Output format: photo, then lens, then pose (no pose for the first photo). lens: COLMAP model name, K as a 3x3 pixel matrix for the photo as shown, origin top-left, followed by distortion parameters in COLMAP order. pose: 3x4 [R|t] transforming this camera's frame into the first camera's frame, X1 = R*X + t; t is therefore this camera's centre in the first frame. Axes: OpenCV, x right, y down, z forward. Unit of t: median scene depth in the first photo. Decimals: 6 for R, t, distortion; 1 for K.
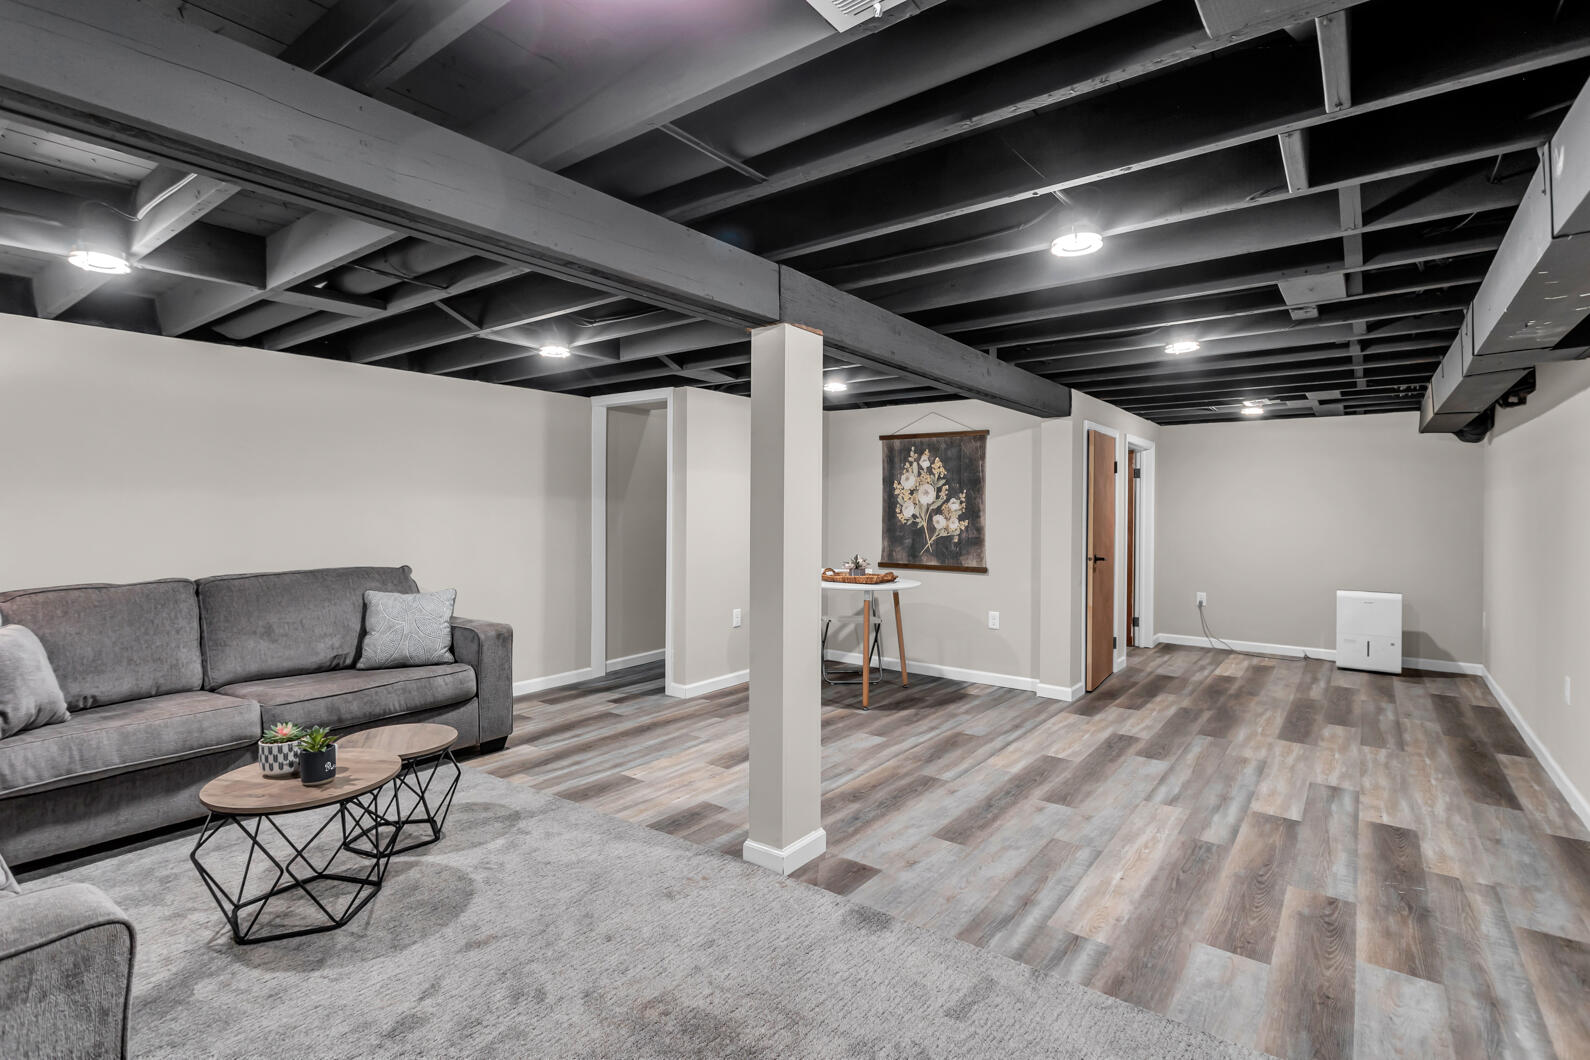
lens RADIAL K [[773.2, 0, 782.6], [0, 773.2, 527.4], [0, 0, 1]] dist [0.001565, 0.000964]
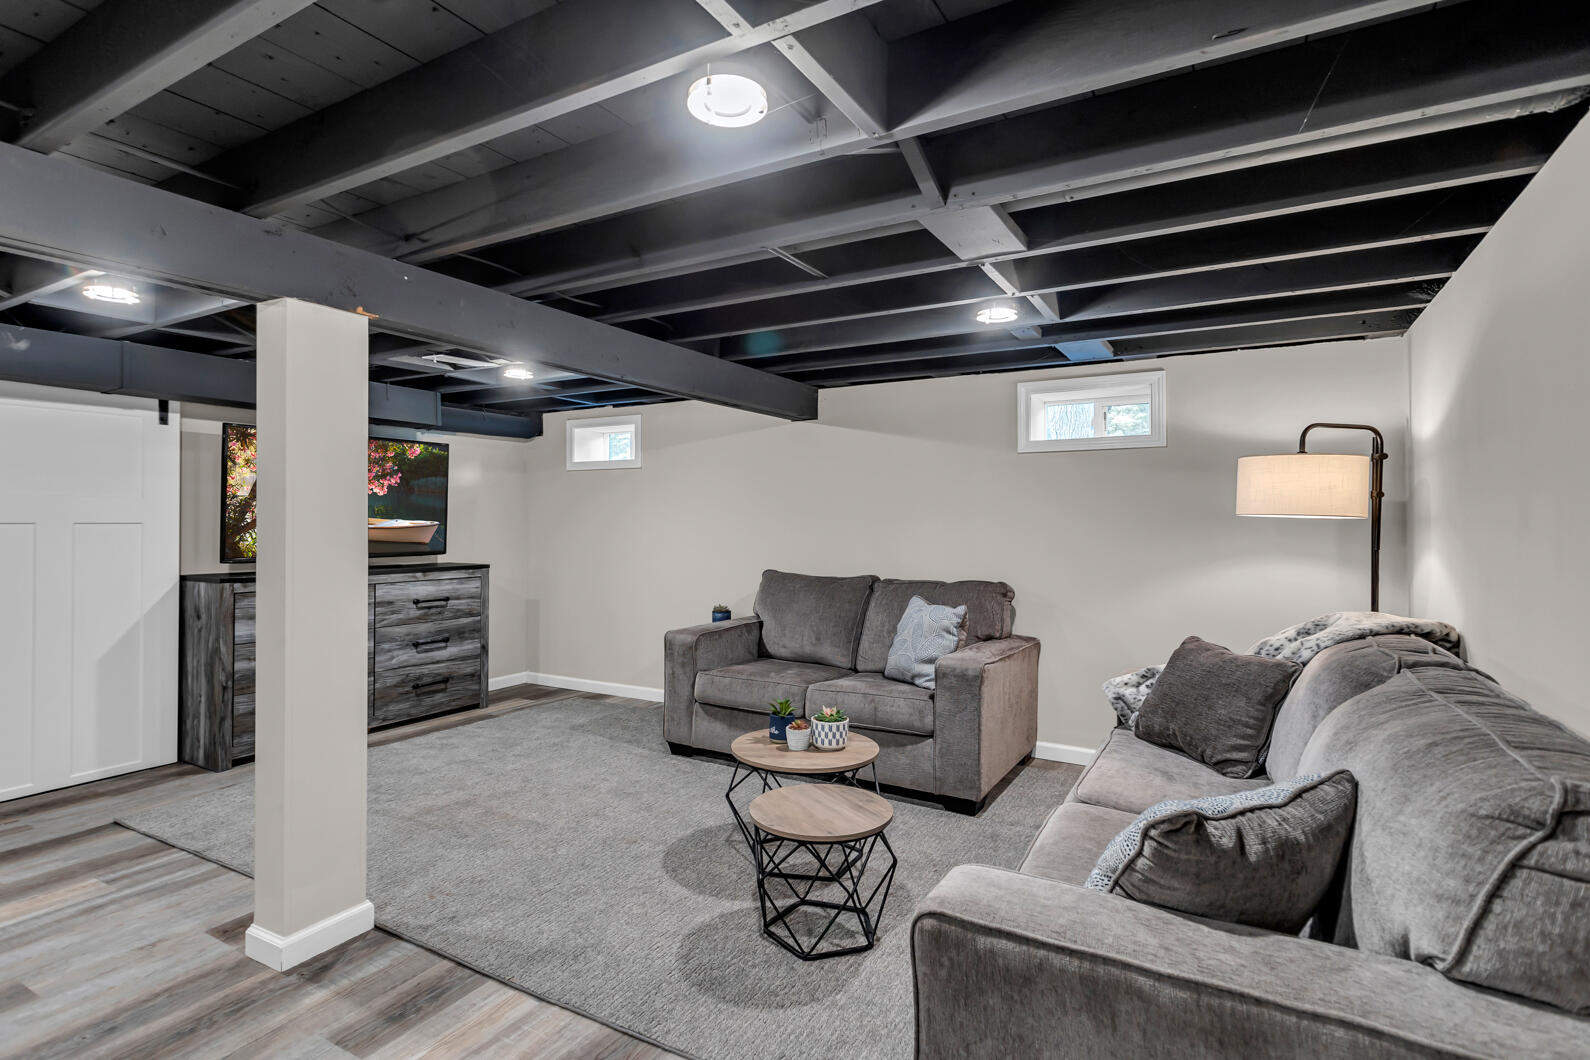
lens RADIAL K [[773.2, 0, 782.6], [0, 773.2, 527.4], [0, 0, 1]] dist [0.001565, 0.000964]
pose [[-0.991745, -0.007595, -0.128002, -0.318586], [-0.010538, 0.999695, 0.022333, -0.022176], [0.127794, 0.023497, -0.991522, 1.567722]]
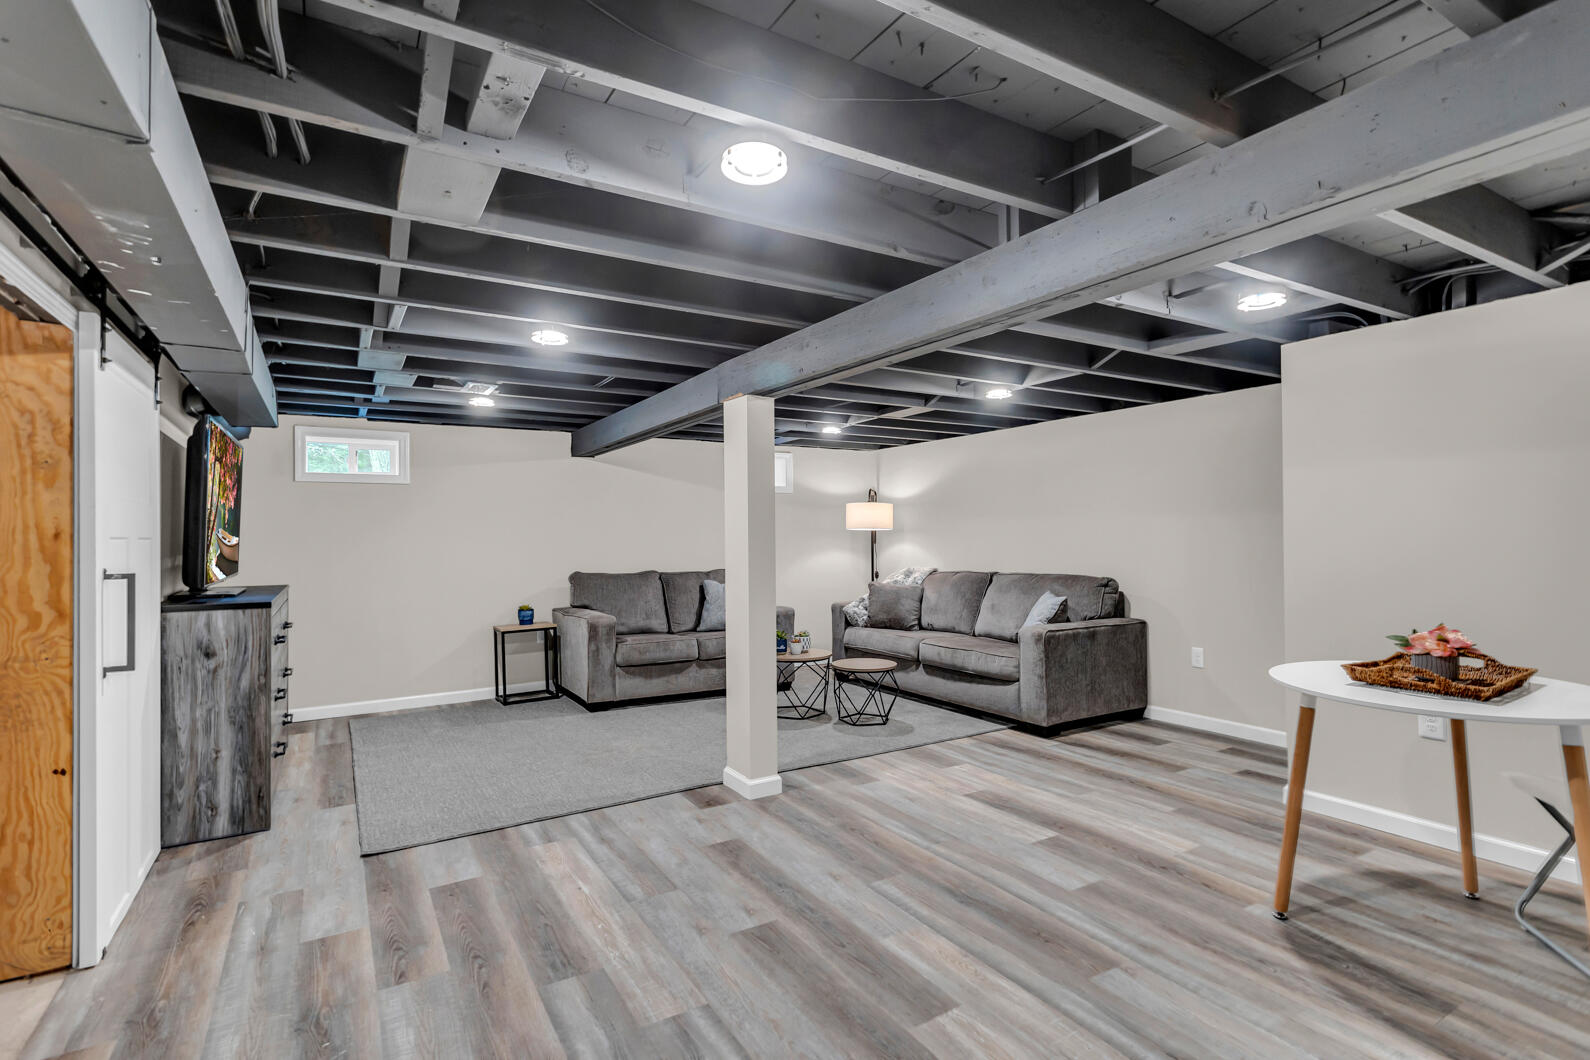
lens RADIAL K [[773.2, 0, 782.6], [0, 773.2, 527.4], [0, 0, 1]] dist [0.001565, 0.000964]
pose [[-0.386059, -0.008818, -0.922432, 1.034052], [-0.012441, 0.999913, -0.004352, -0.016738], [0.922390, 0.009796, -0.386135, 1.321602]]
